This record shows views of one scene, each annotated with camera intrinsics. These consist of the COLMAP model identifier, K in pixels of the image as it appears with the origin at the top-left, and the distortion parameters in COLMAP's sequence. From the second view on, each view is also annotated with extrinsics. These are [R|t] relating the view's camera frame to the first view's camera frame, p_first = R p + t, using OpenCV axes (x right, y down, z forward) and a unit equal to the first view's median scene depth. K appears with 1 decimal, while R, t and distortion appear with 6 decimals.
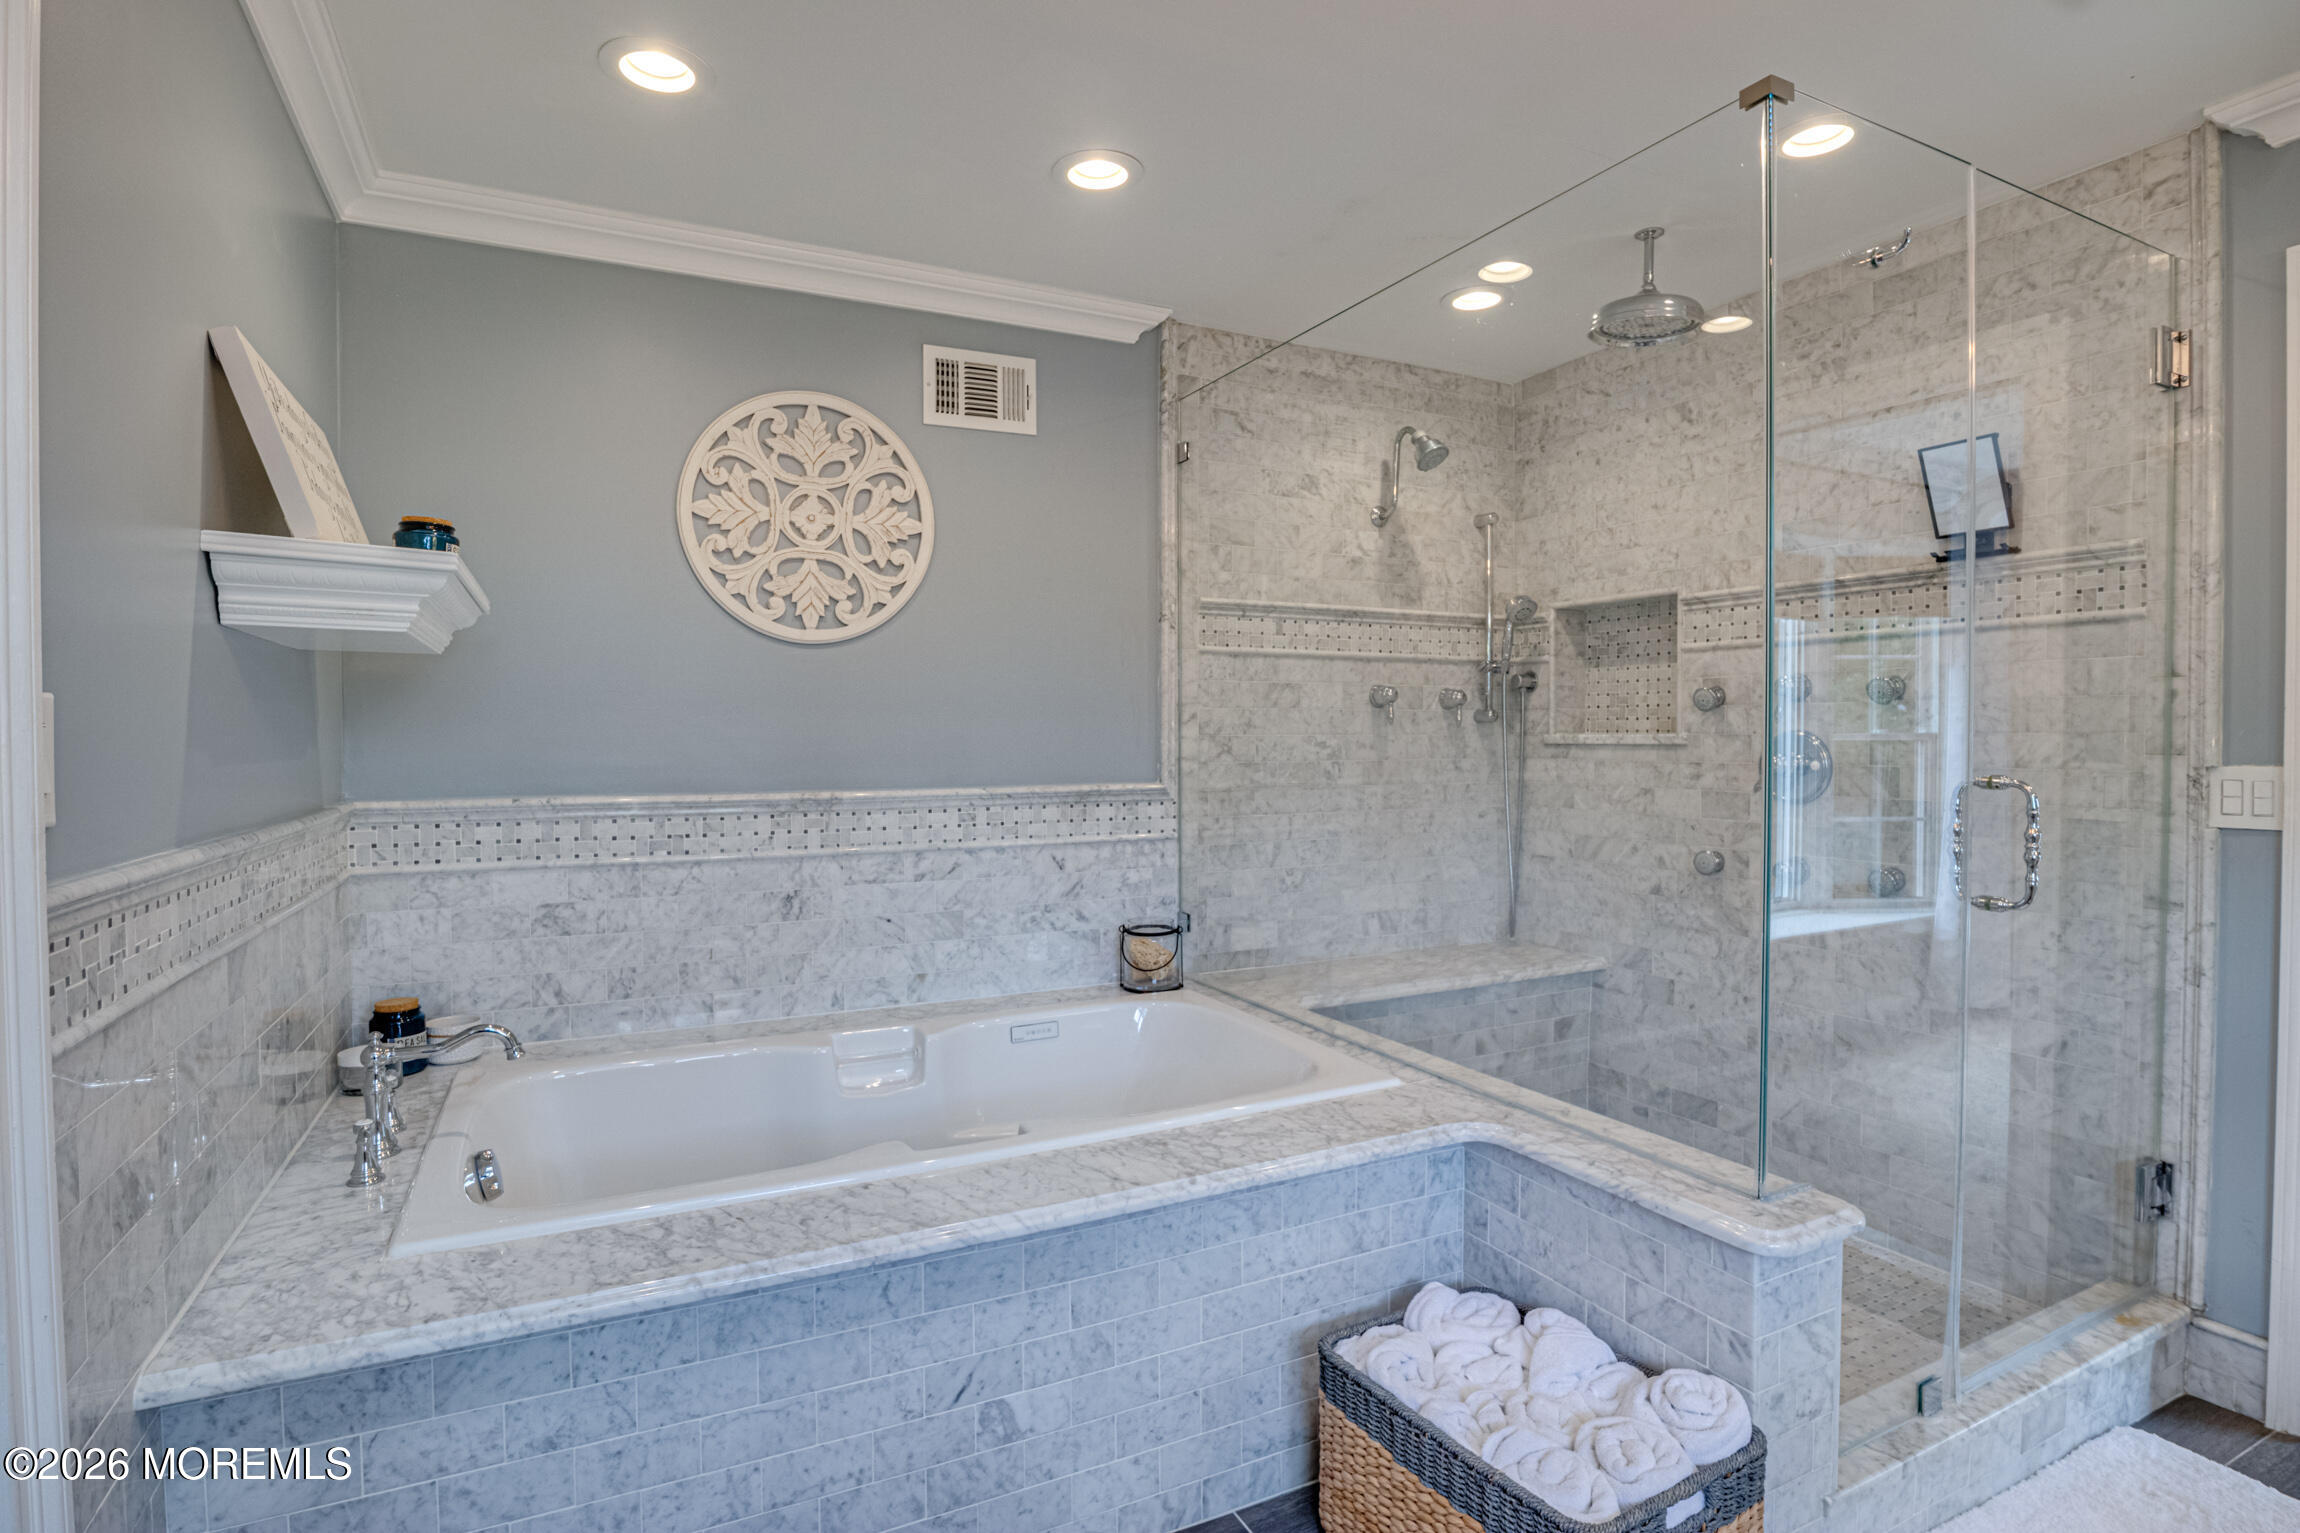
lens RADIAL K [[1159.1, 0, 1163.0], [0, 1159.1, 764.6], [0, 0, 1]] dist [-0.038284, 0.008588]
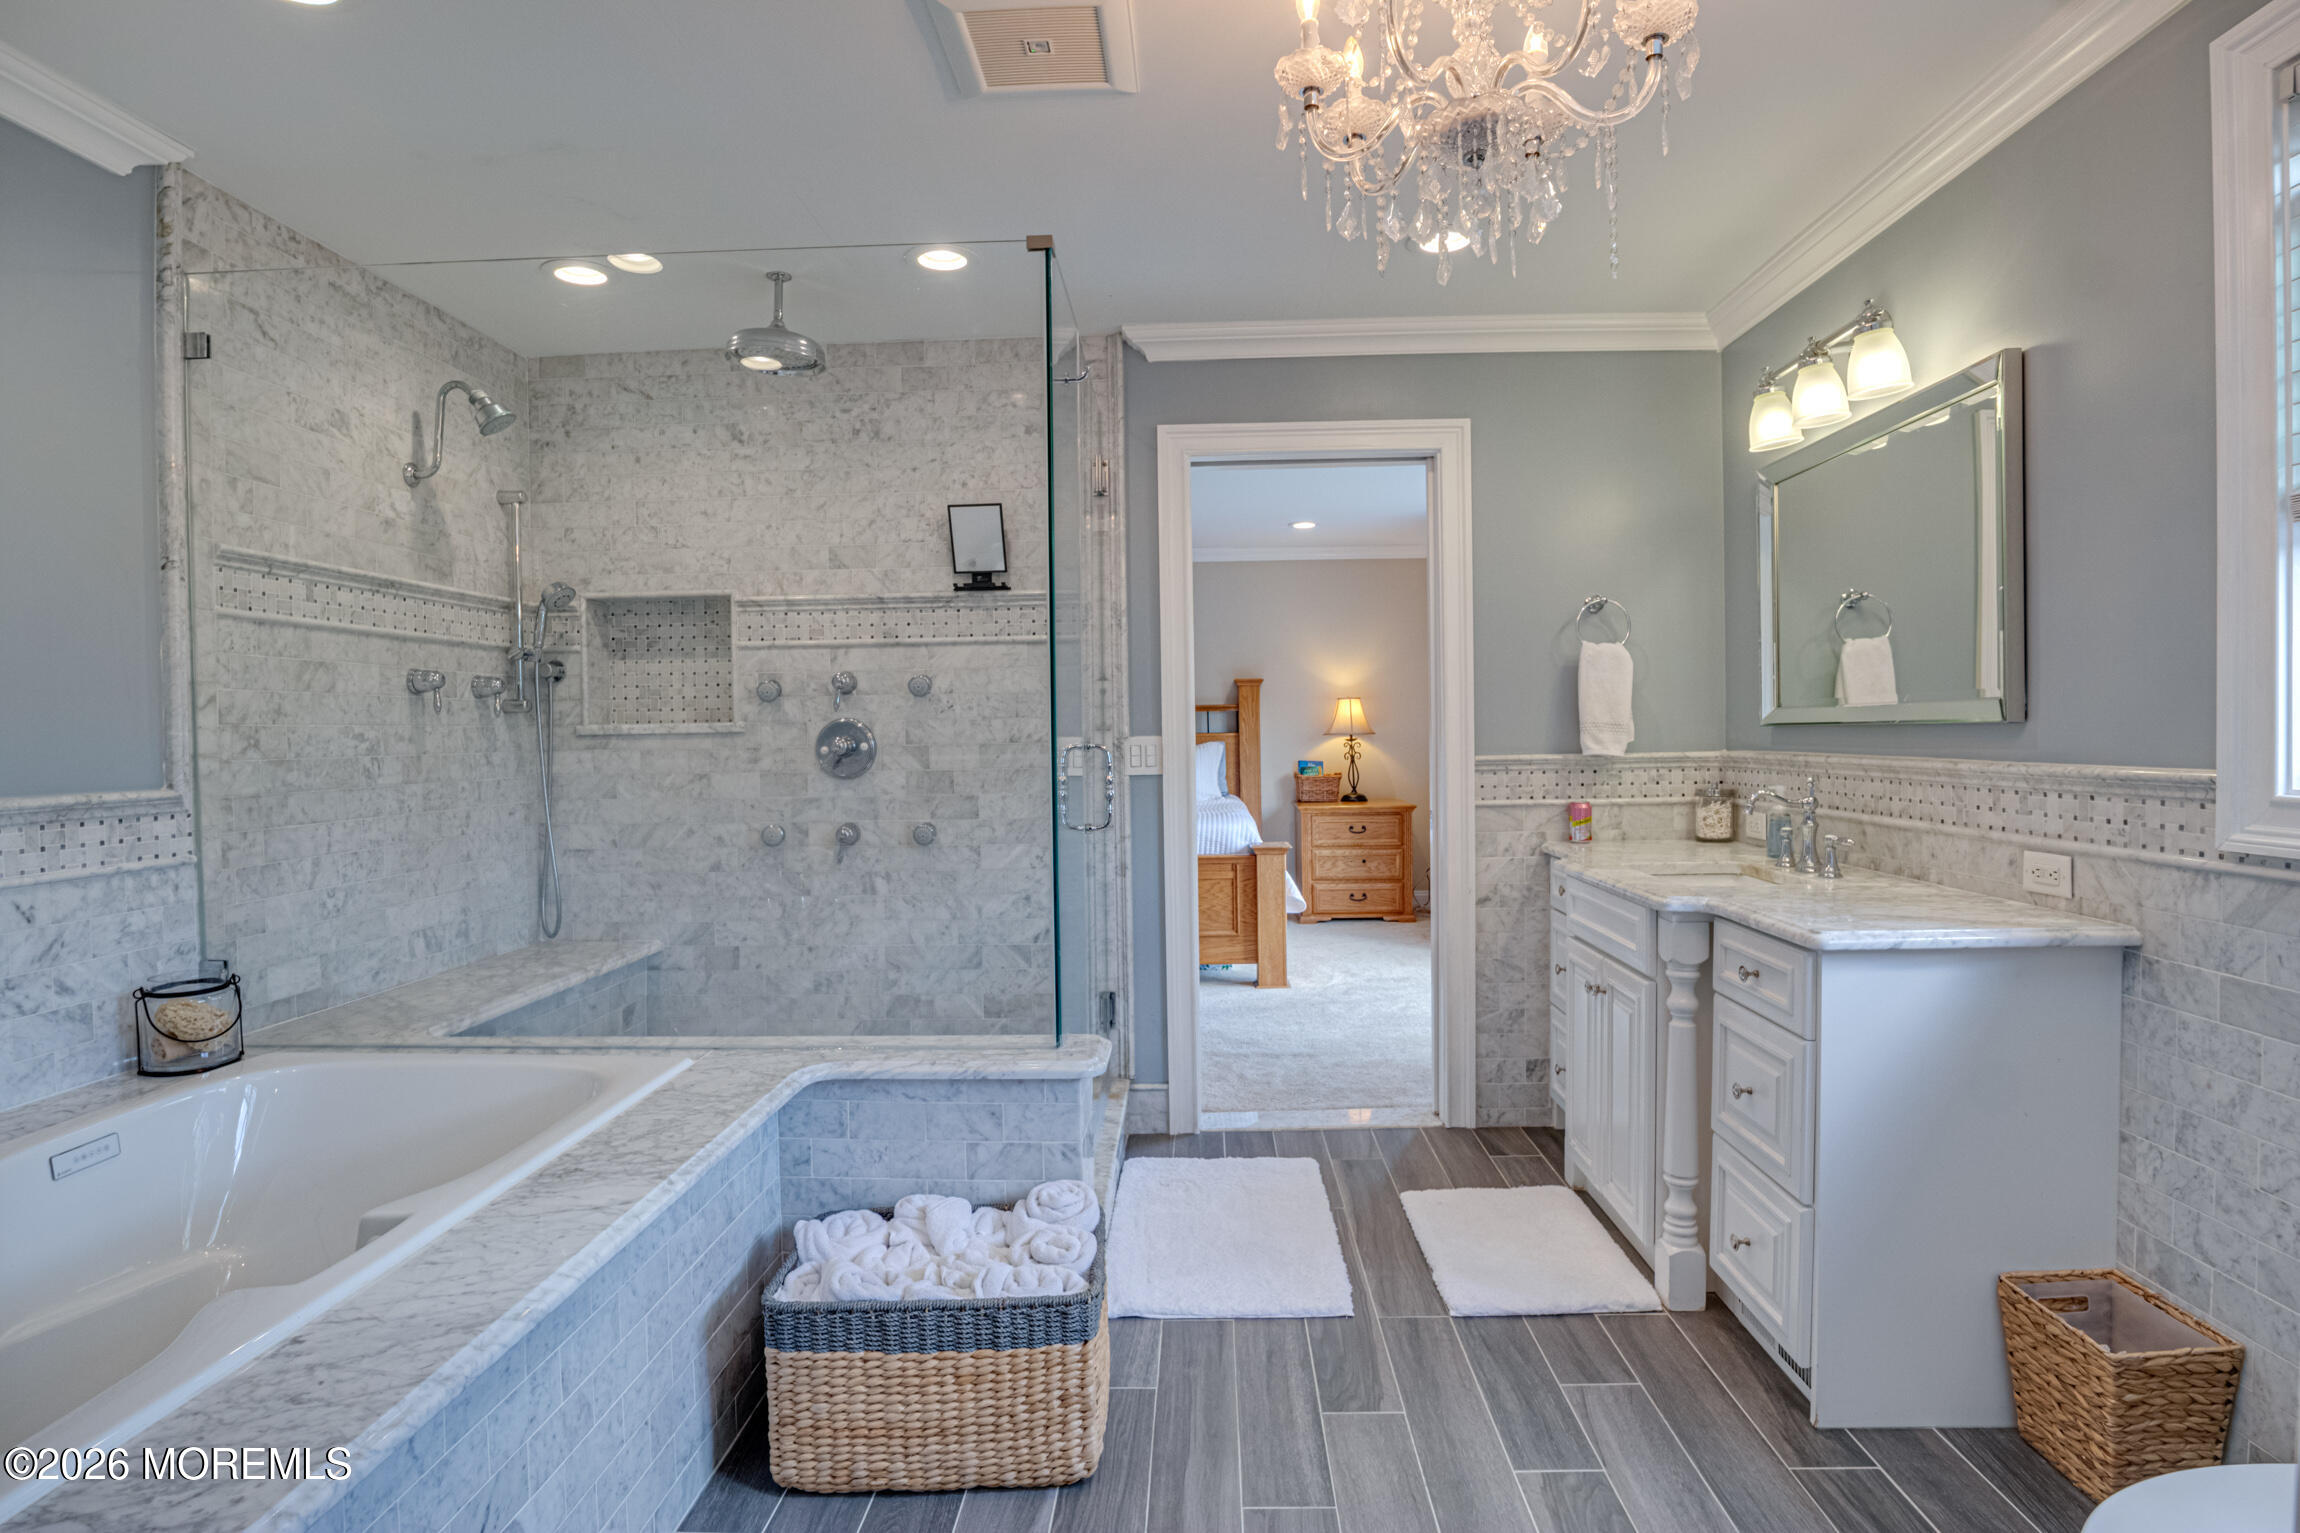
lens RADIAL K [[1159.1, 0, 1158.1], [0, 1159.1, 766.0], [0, 0, 1]] dist [-0.038284, 0.008588]
pose [[0.489659, -0.030445, 0.871382, -0.331428], [0.036199, 0.999238, 0.014570, 0.013862], [-0.871162, 0.024409, 0.490388, 0.108437]]
